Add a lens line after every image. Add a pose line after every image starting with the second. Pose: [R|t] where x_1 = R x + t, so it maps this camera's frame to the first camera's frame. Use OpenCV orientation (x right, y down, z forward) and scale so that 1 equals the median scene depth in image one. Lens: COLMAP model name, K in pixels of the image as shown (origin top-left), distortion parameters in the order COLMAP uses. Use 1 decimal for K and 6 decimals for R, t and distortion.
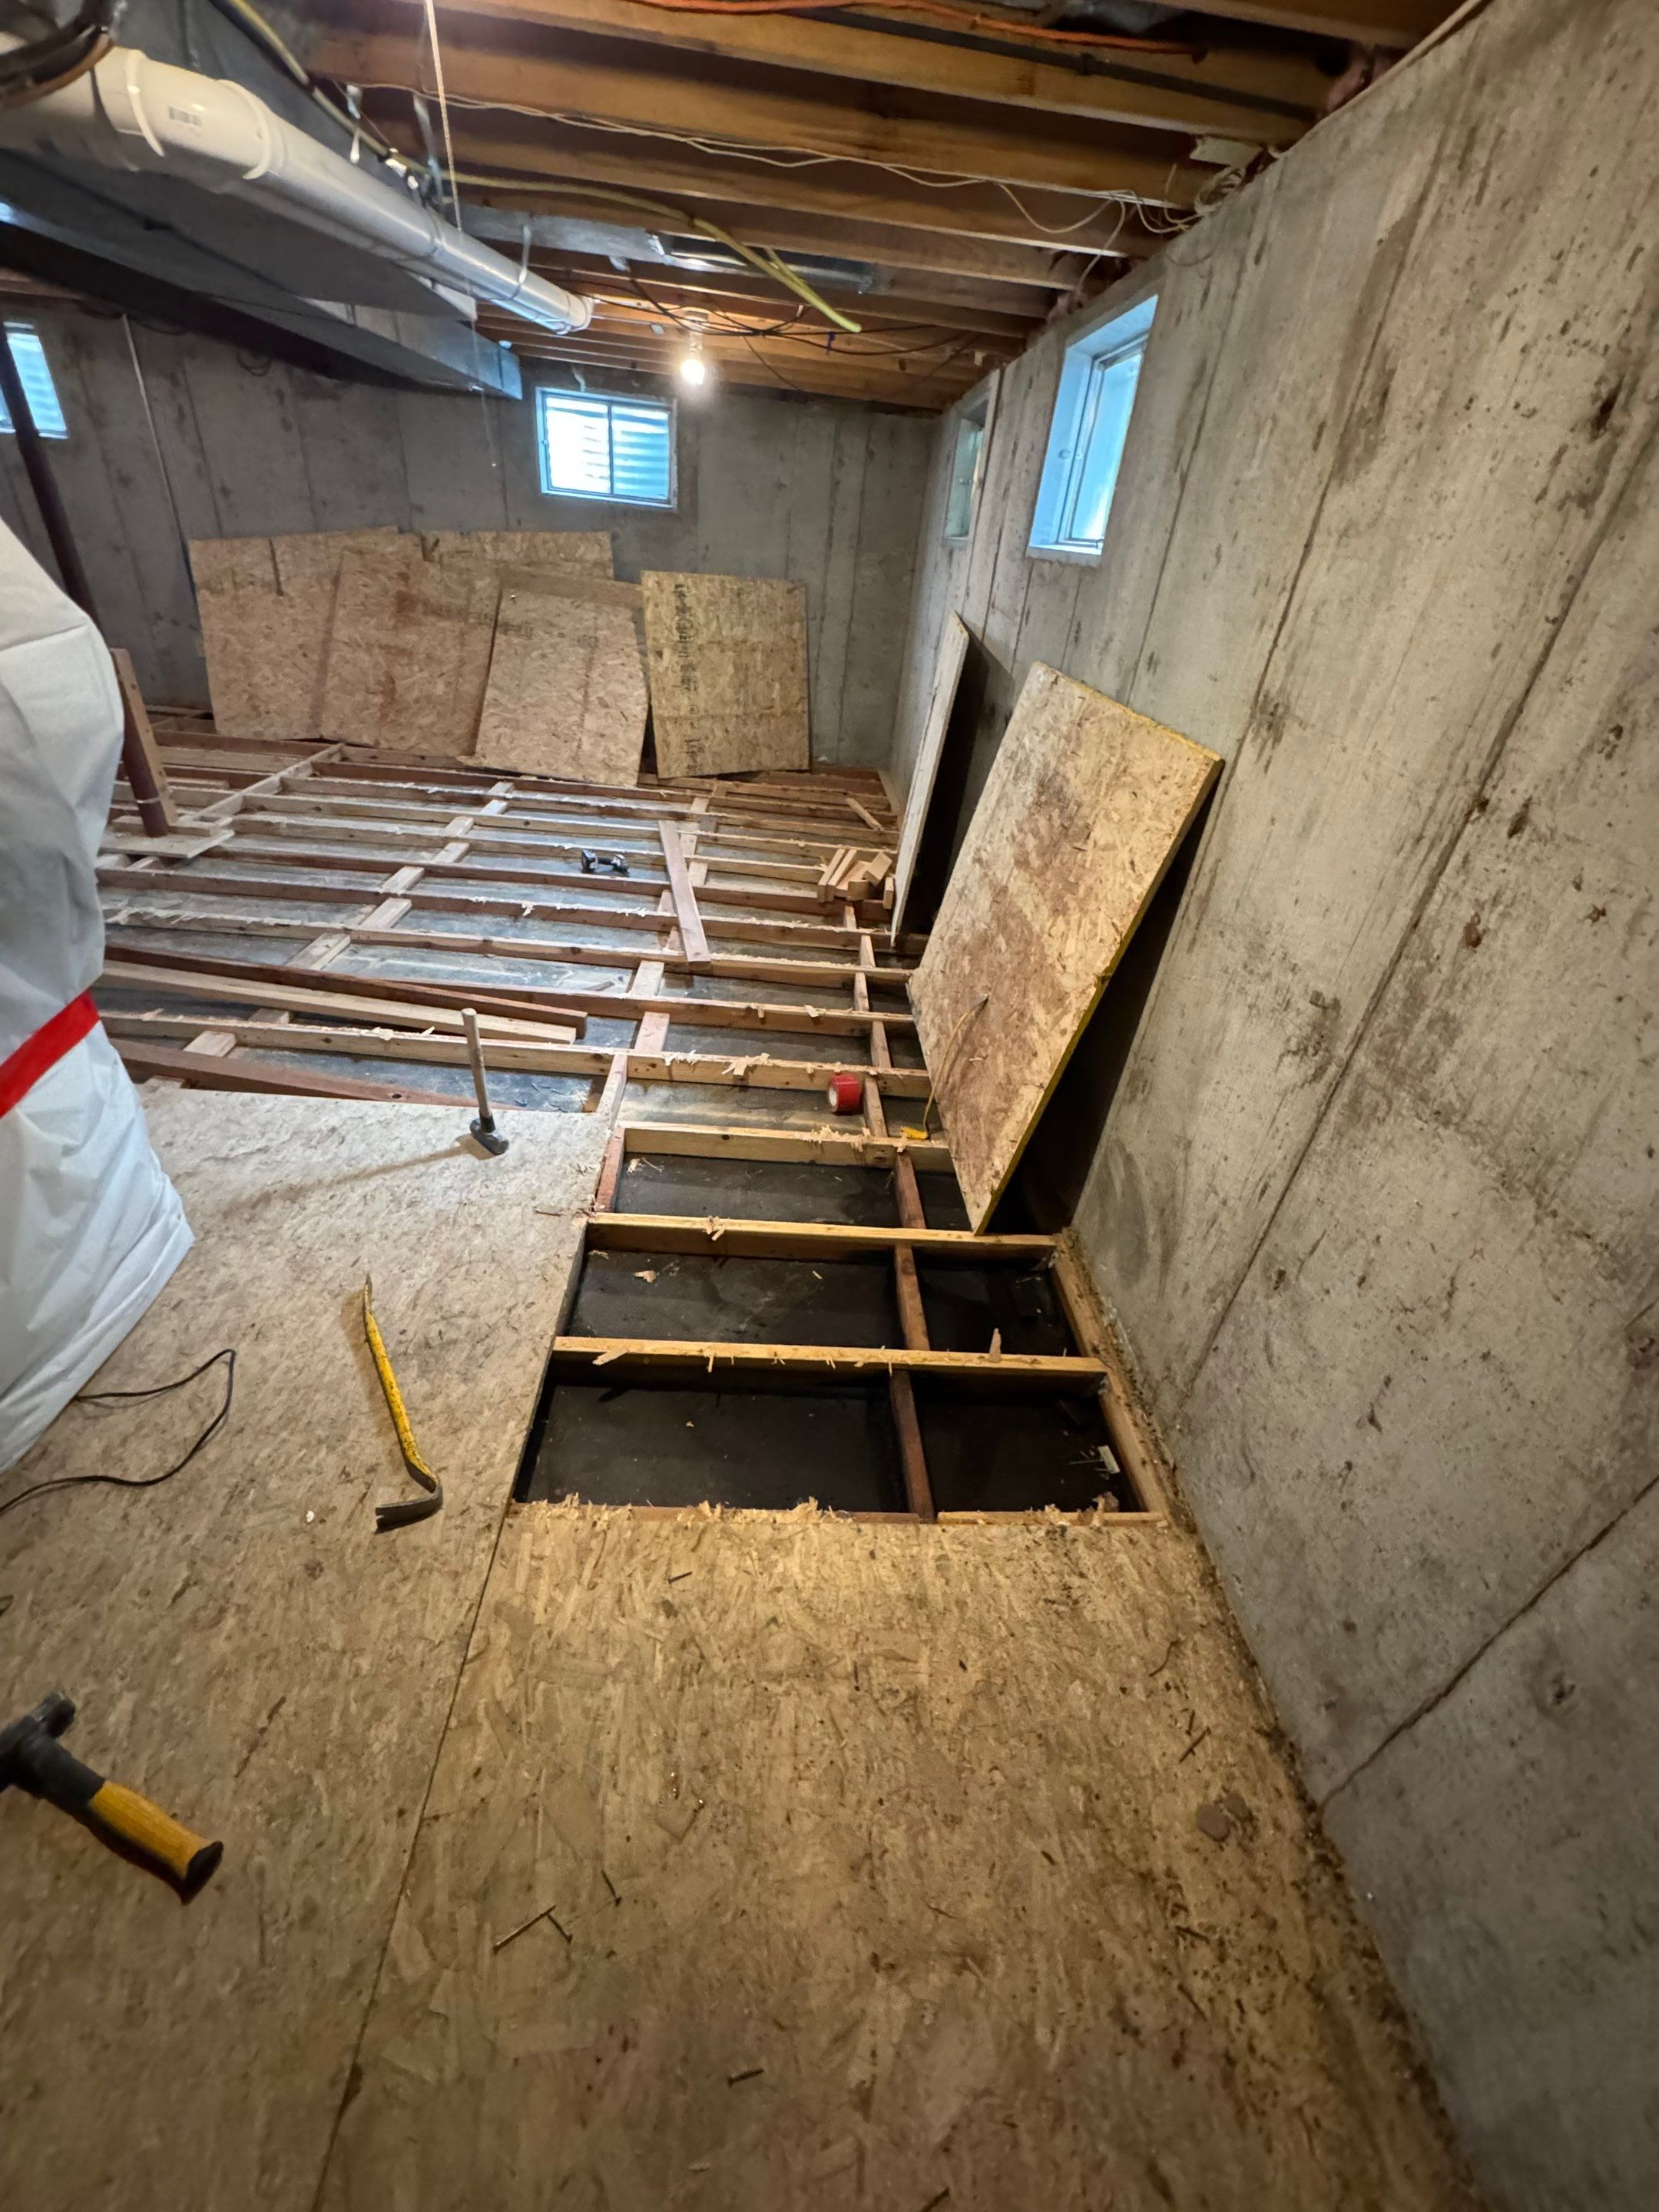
lens RADIAL K [[889.0, 0, 829.5], [0, 889.0, 1106.0], [0, 0, 1]] dist [0.013009, -0.003705]
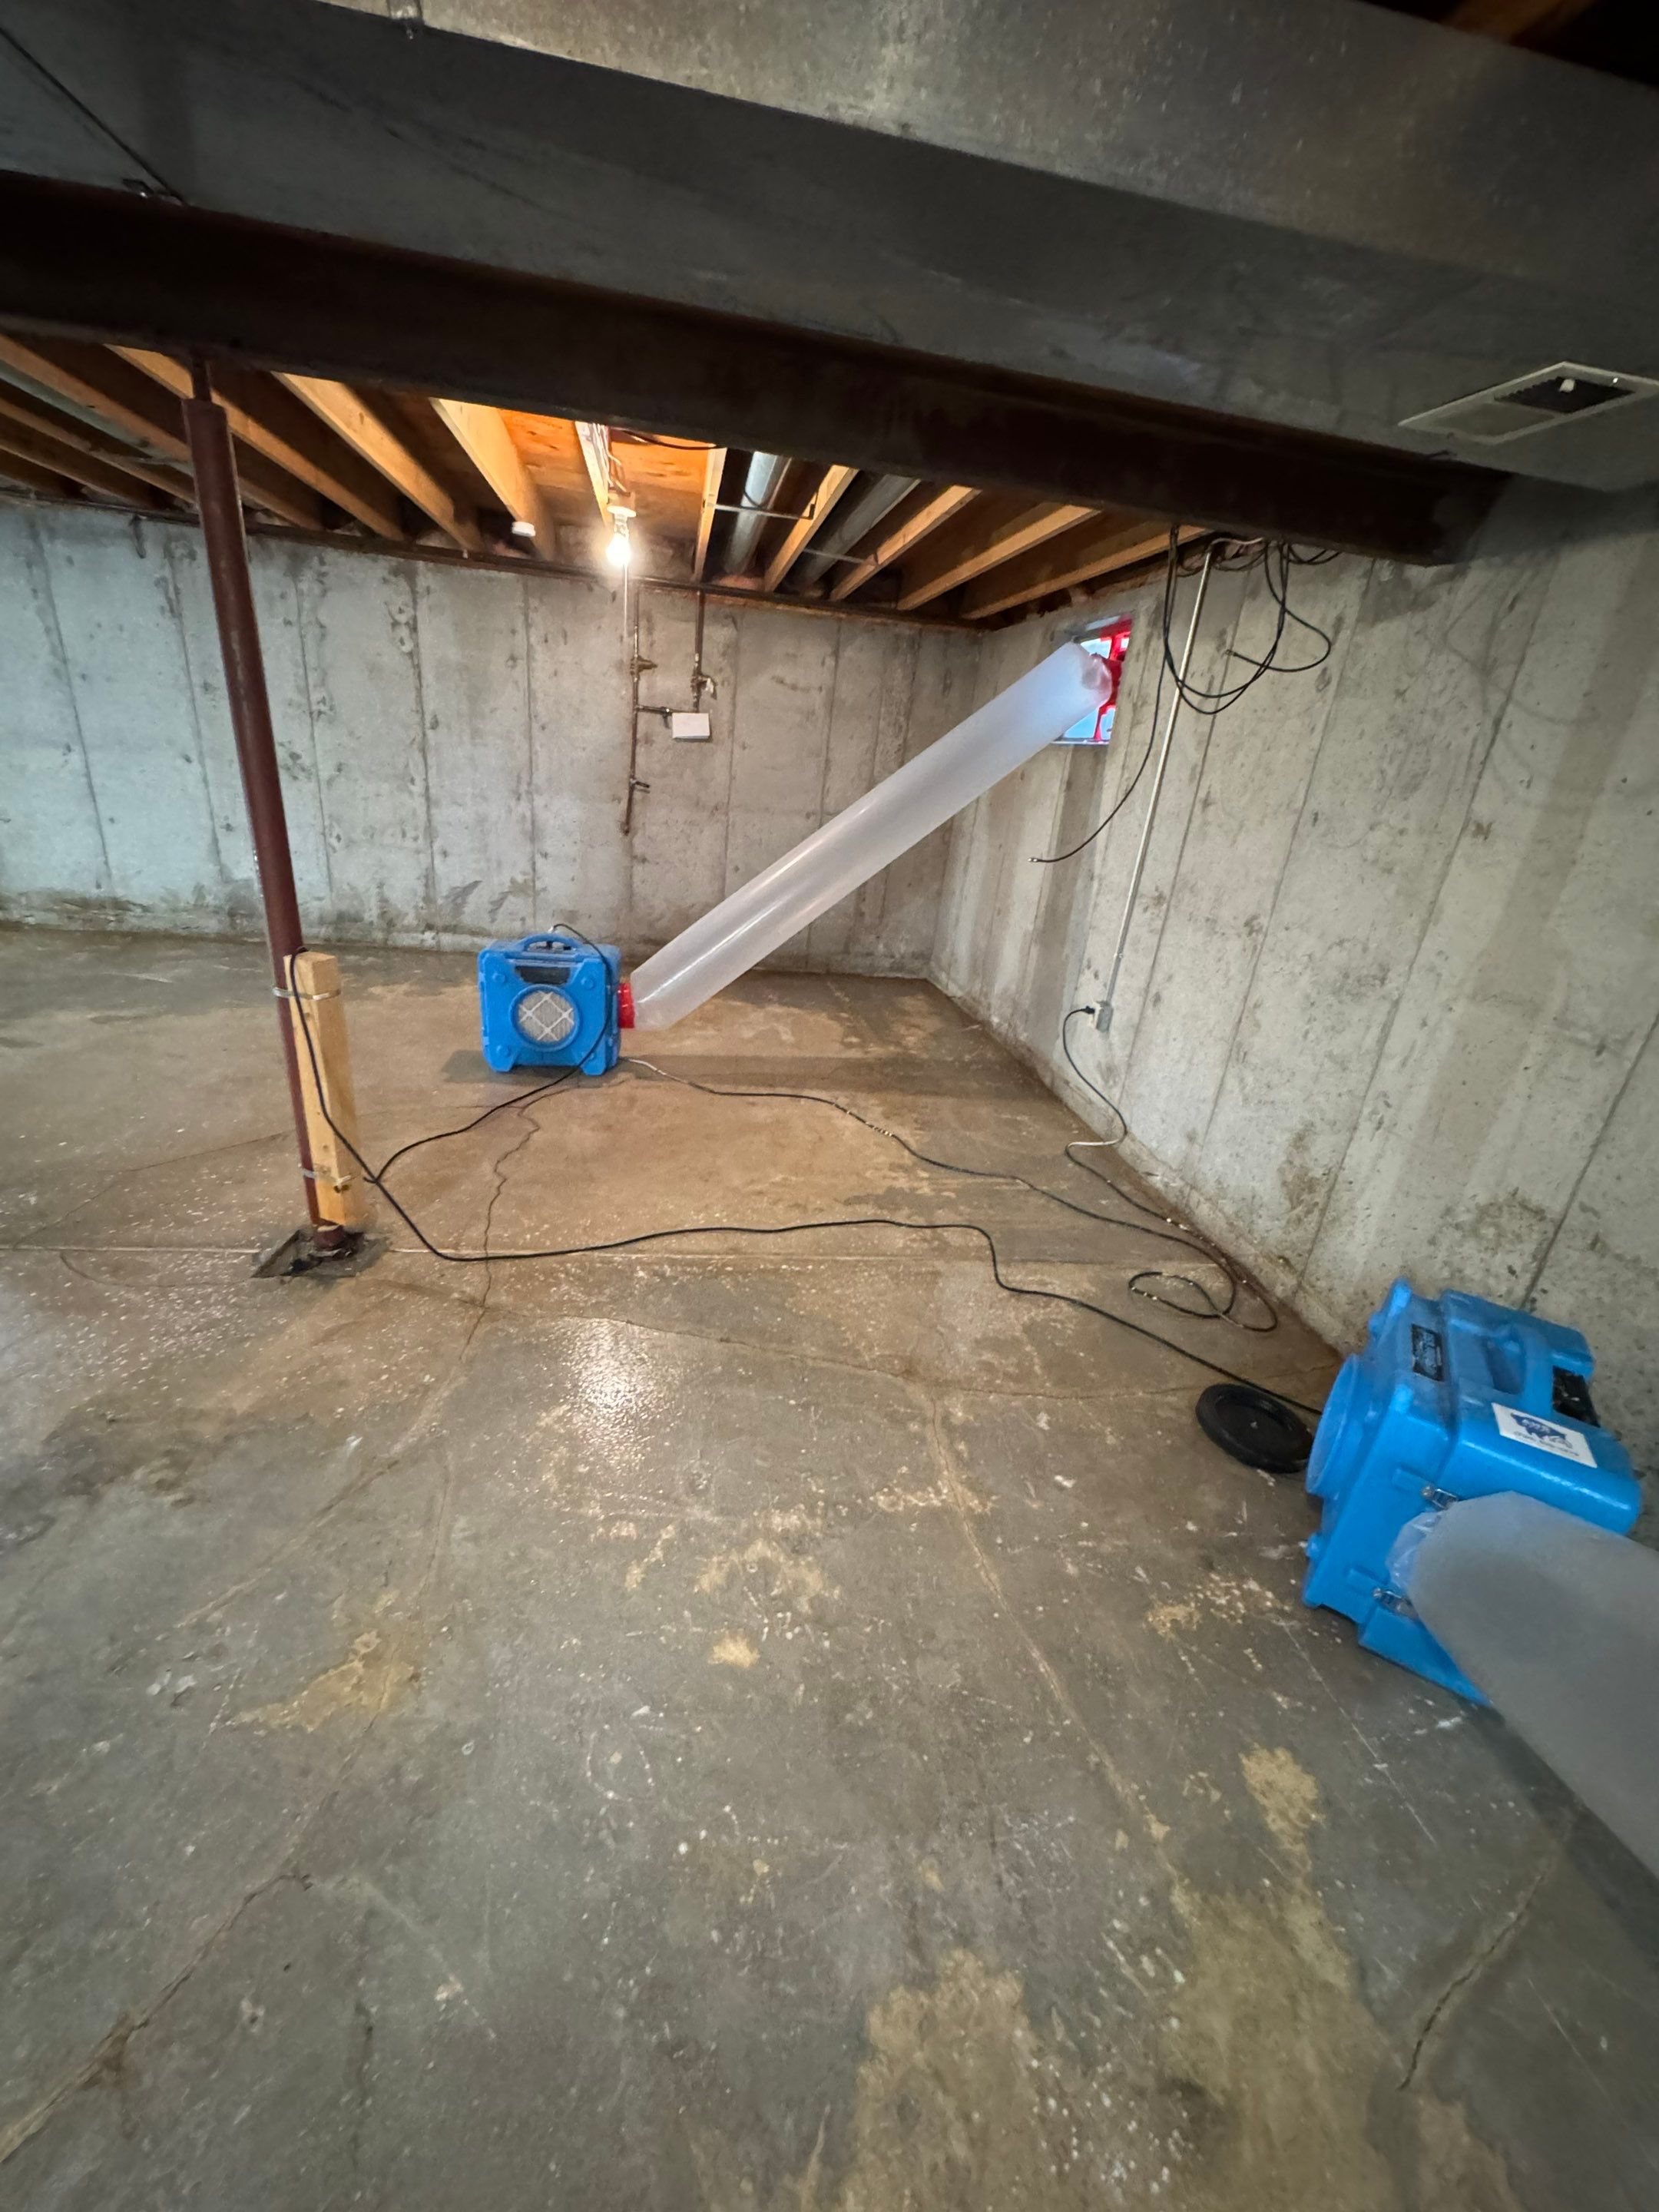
lens RADIAL K [[880.2, 0, 829.5], [0, 880.2, 1106.0], [0, 0, 1]] dist [-0.002341, -0.004348]
pose [[0.134103, 0.297617, -0.945220, -0.283830], [-0.602923, 0.781483, 0.160522, -1.243539], [0.786448, 0.548368, 0.284240, 1.974732]]
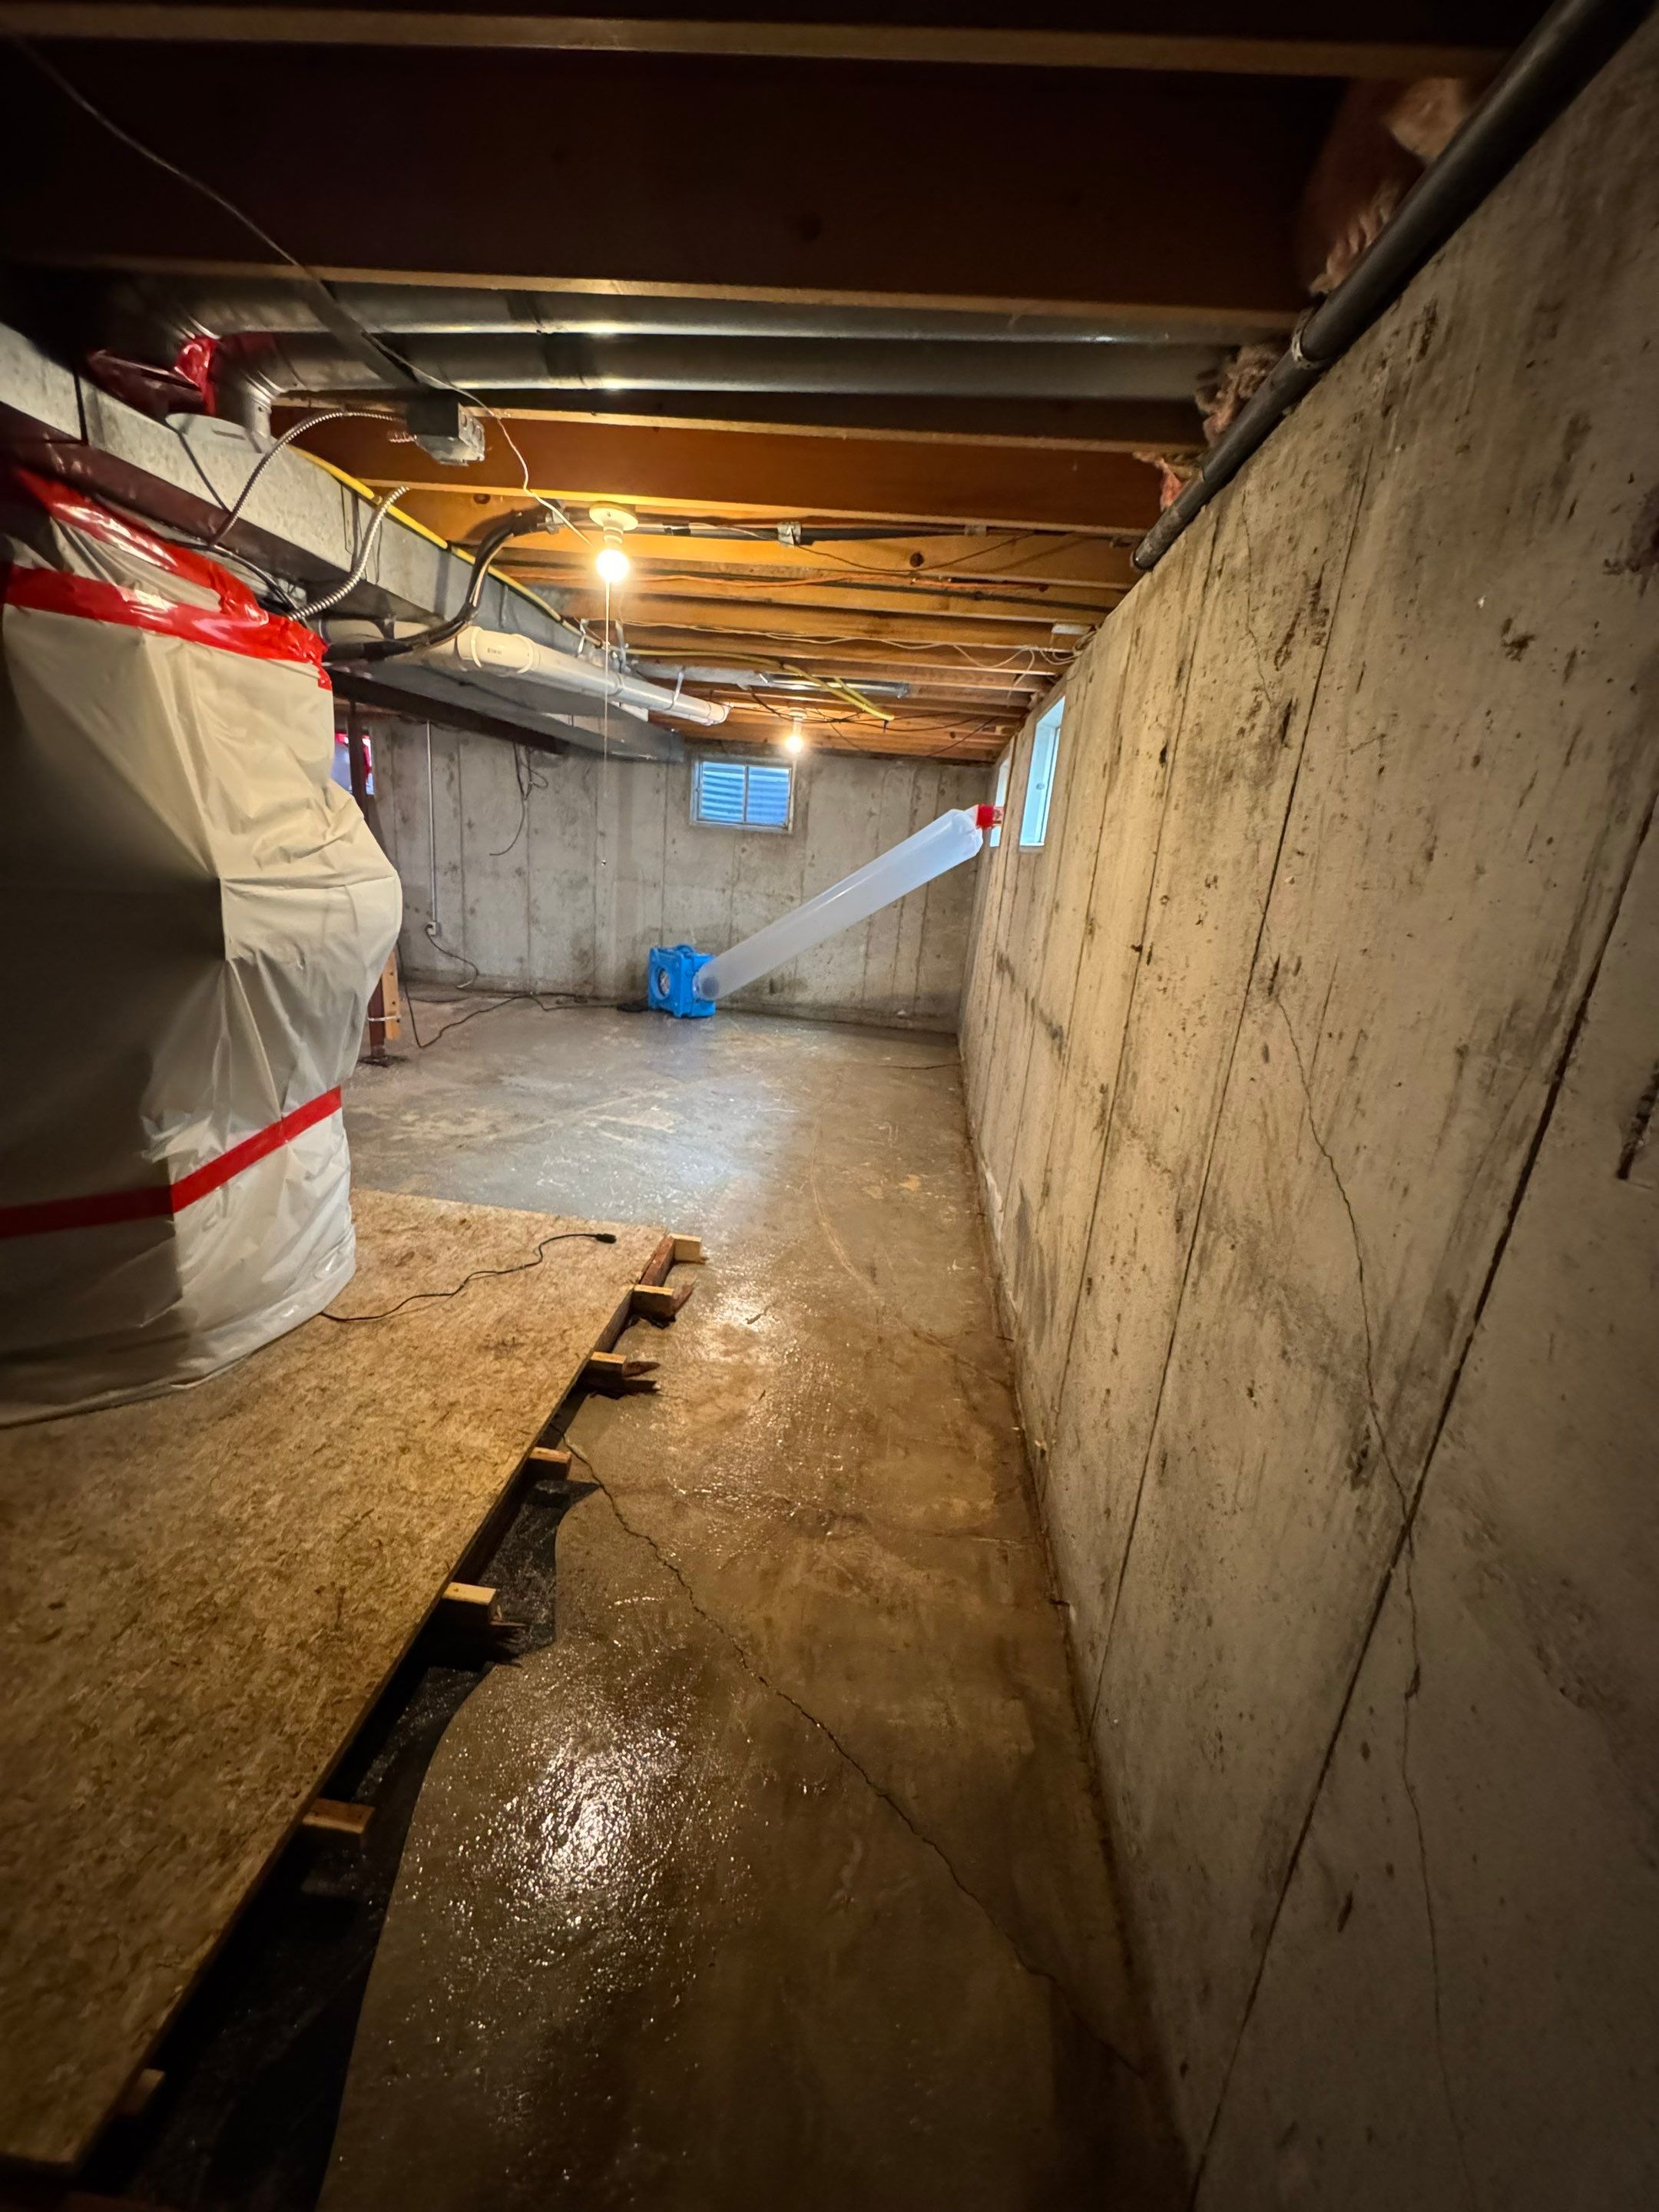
lens RADIAL K [[889.0, 0, 829.5], [0, 889.0, 1106.0], [0, 0, 1]] dist [0.013009, -0.003705]
pose [[0.990798, 0.025595, -0.132905, 0.208414], [-0.063189, 0.955848, -0.286989, 0.262312], [0.119691, 0.292746, 0.948669, -0.332395]]
